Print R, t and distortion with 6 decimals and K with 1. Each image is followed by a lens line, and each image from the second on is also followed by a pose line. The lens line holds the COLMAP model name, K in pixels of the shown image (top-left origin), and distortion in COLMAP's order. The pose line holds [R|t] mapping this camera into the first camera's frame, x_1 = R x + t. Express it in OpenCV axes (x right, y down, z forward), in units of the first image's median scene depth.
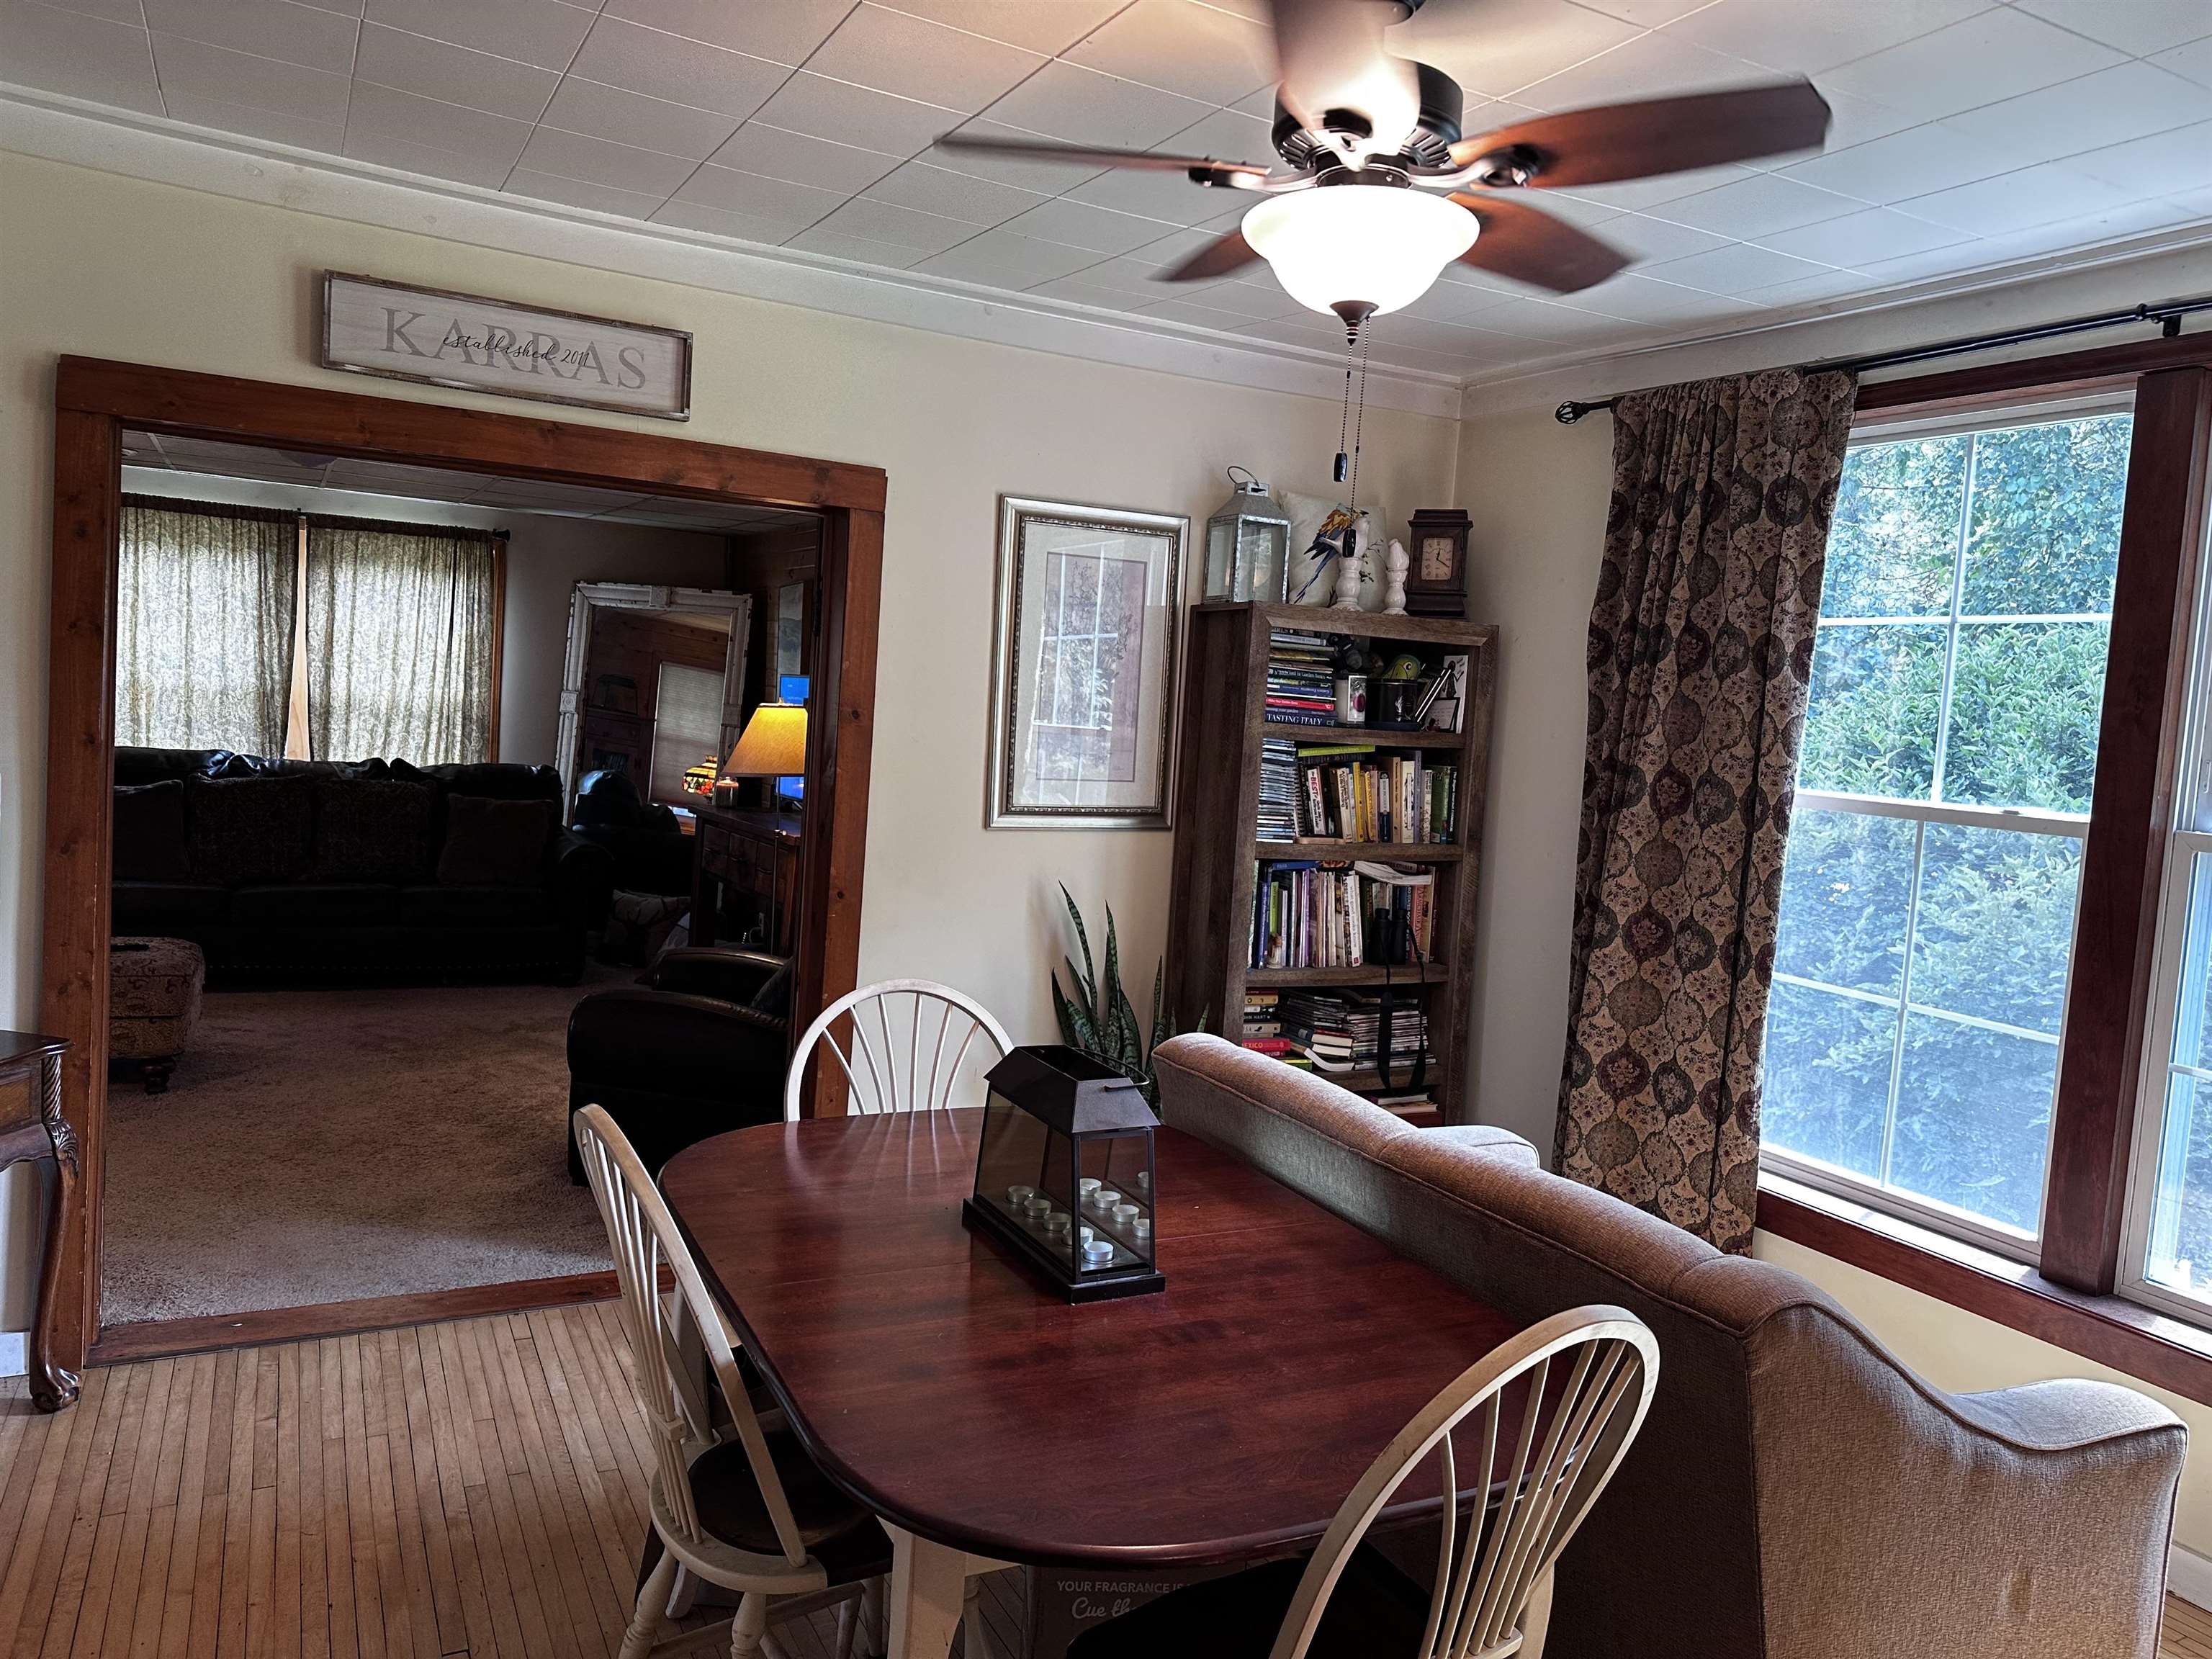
lens RADIAL K [[1537.3, 0, 1106.0], [0, 1537.3, 829.5], [0, 0, 1]] dist [0.198426, -0.292053]
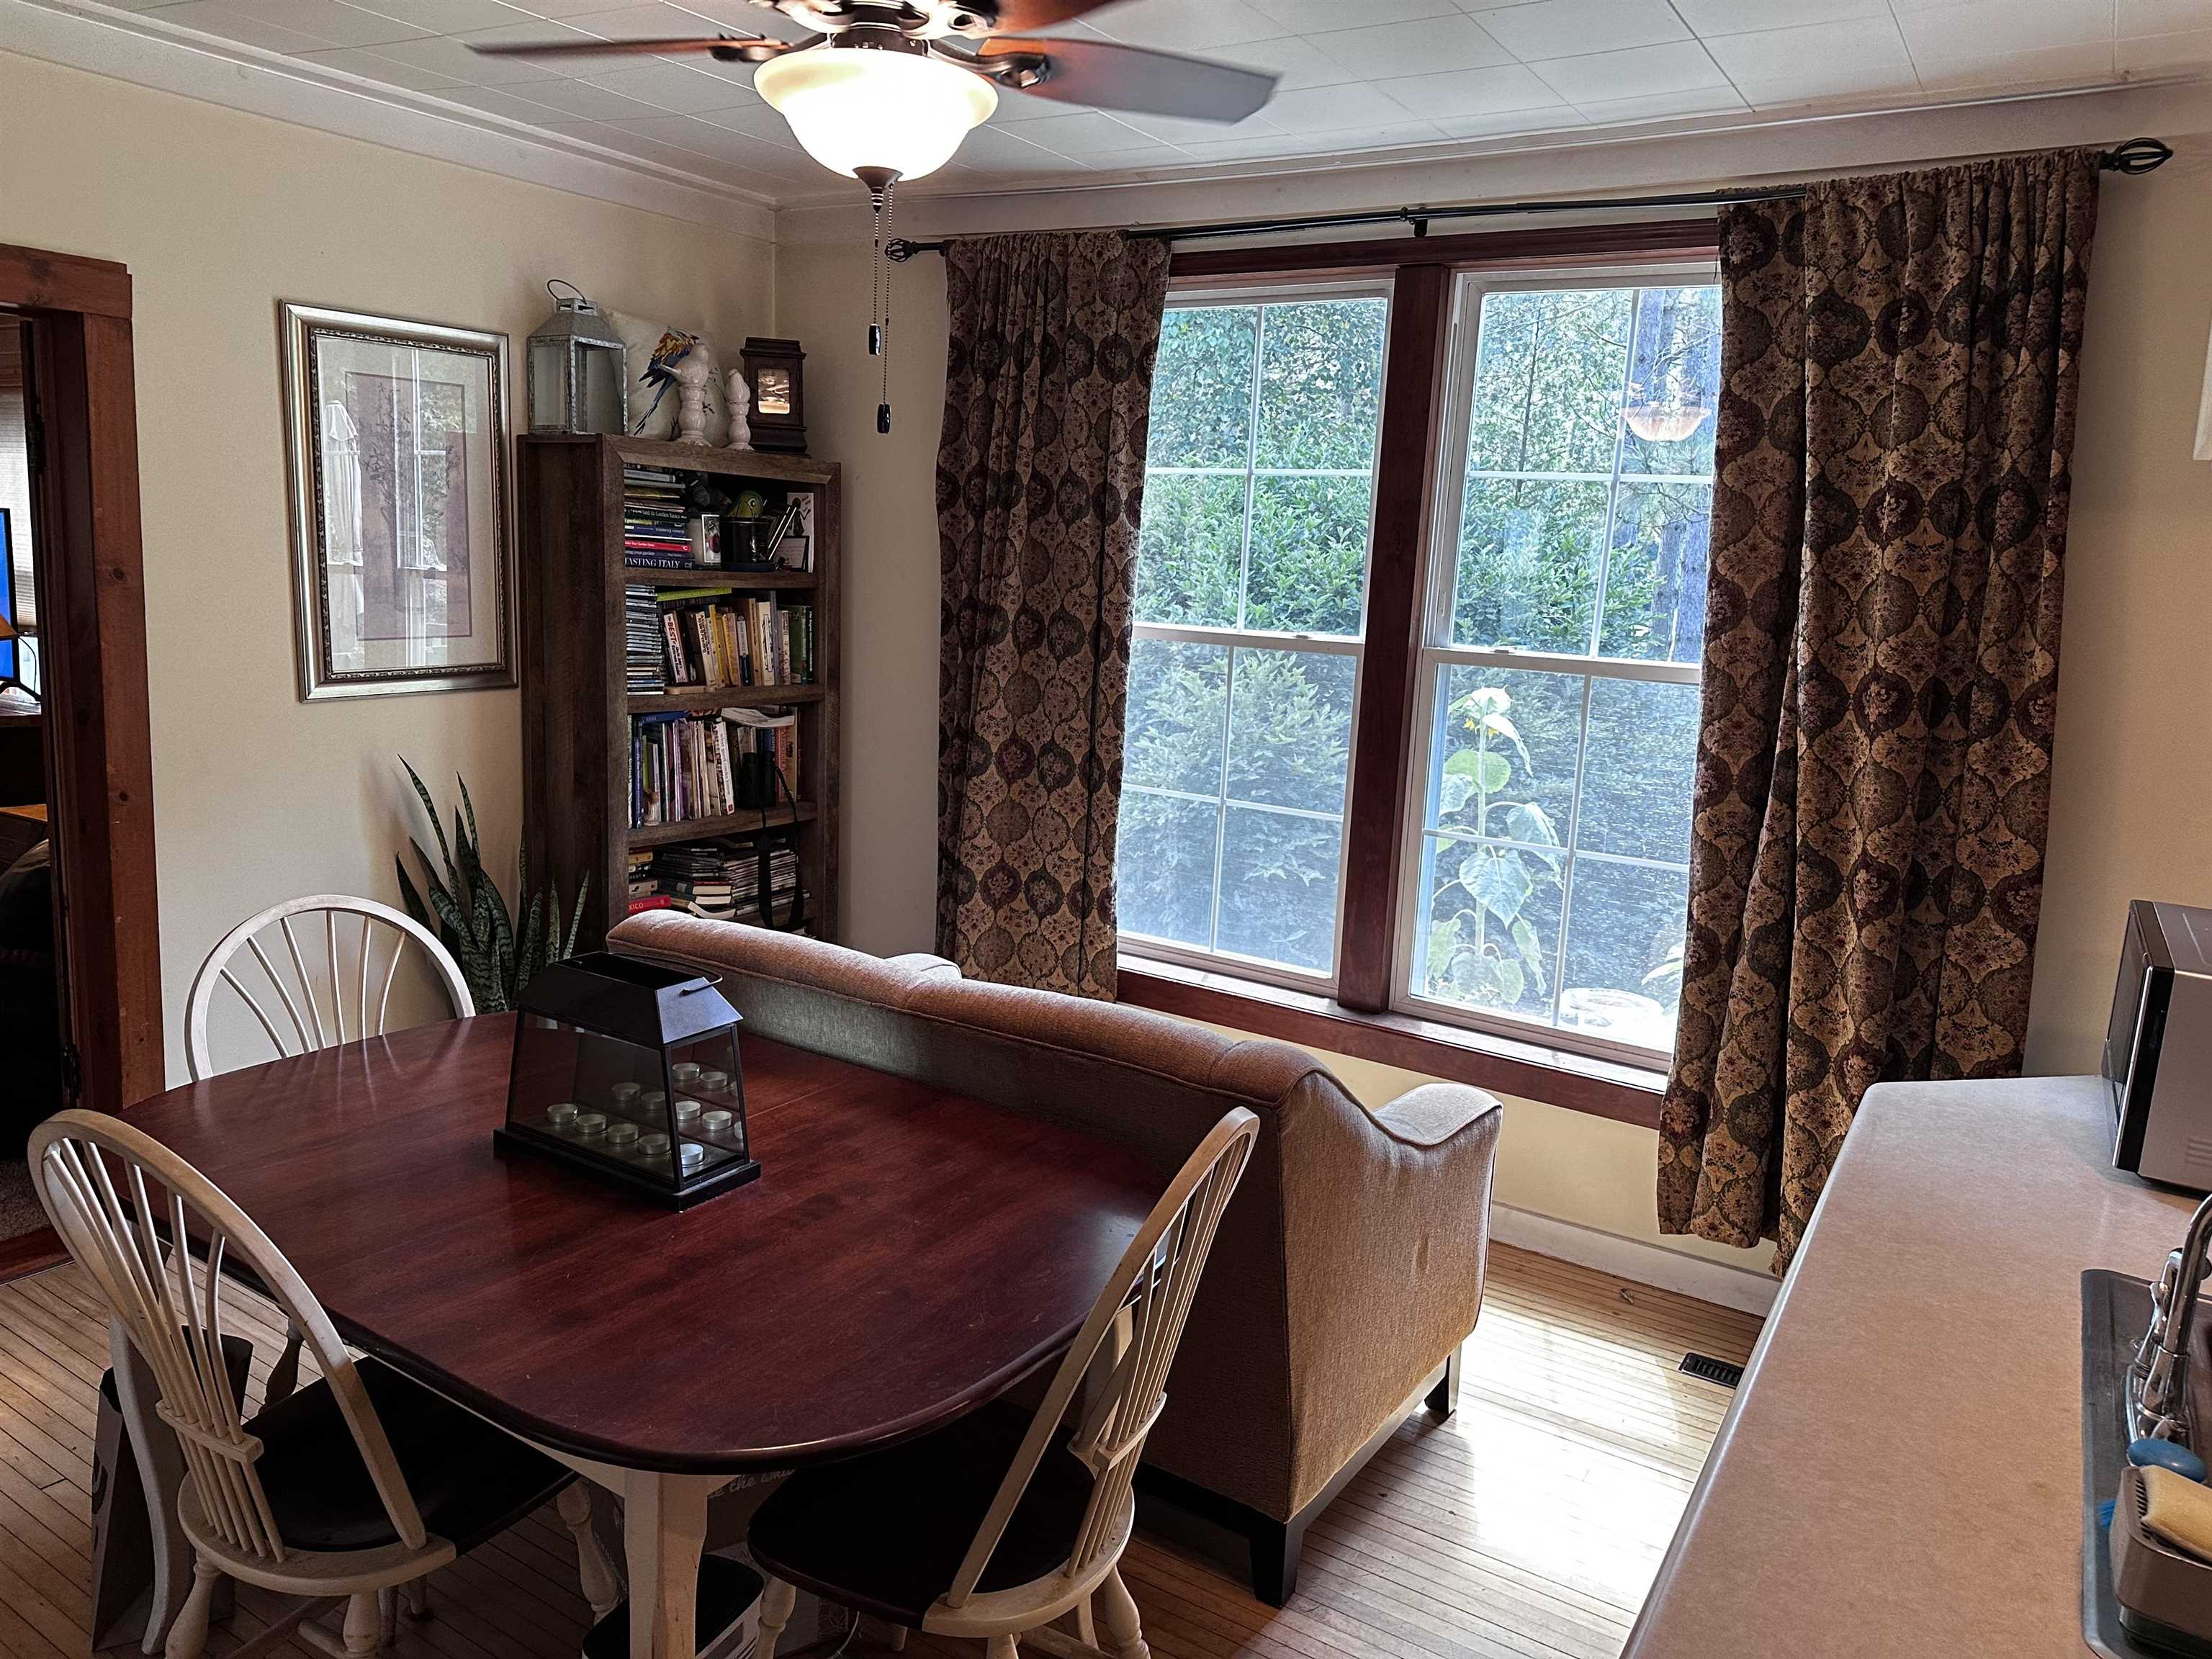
lens RADIAL K [[1537.3, 0, 1106.0], [0, 1537.3, 829.5], [0, 0, 1]] dist [0.198426, -0.292053]
pose [[0.879933, -0.109084, 0.462406, -0.105281], [0.053220, 0.989790, 0.132223, -0.024206], [-0.472108, -0.091738, 0.876754, 0.015315]]
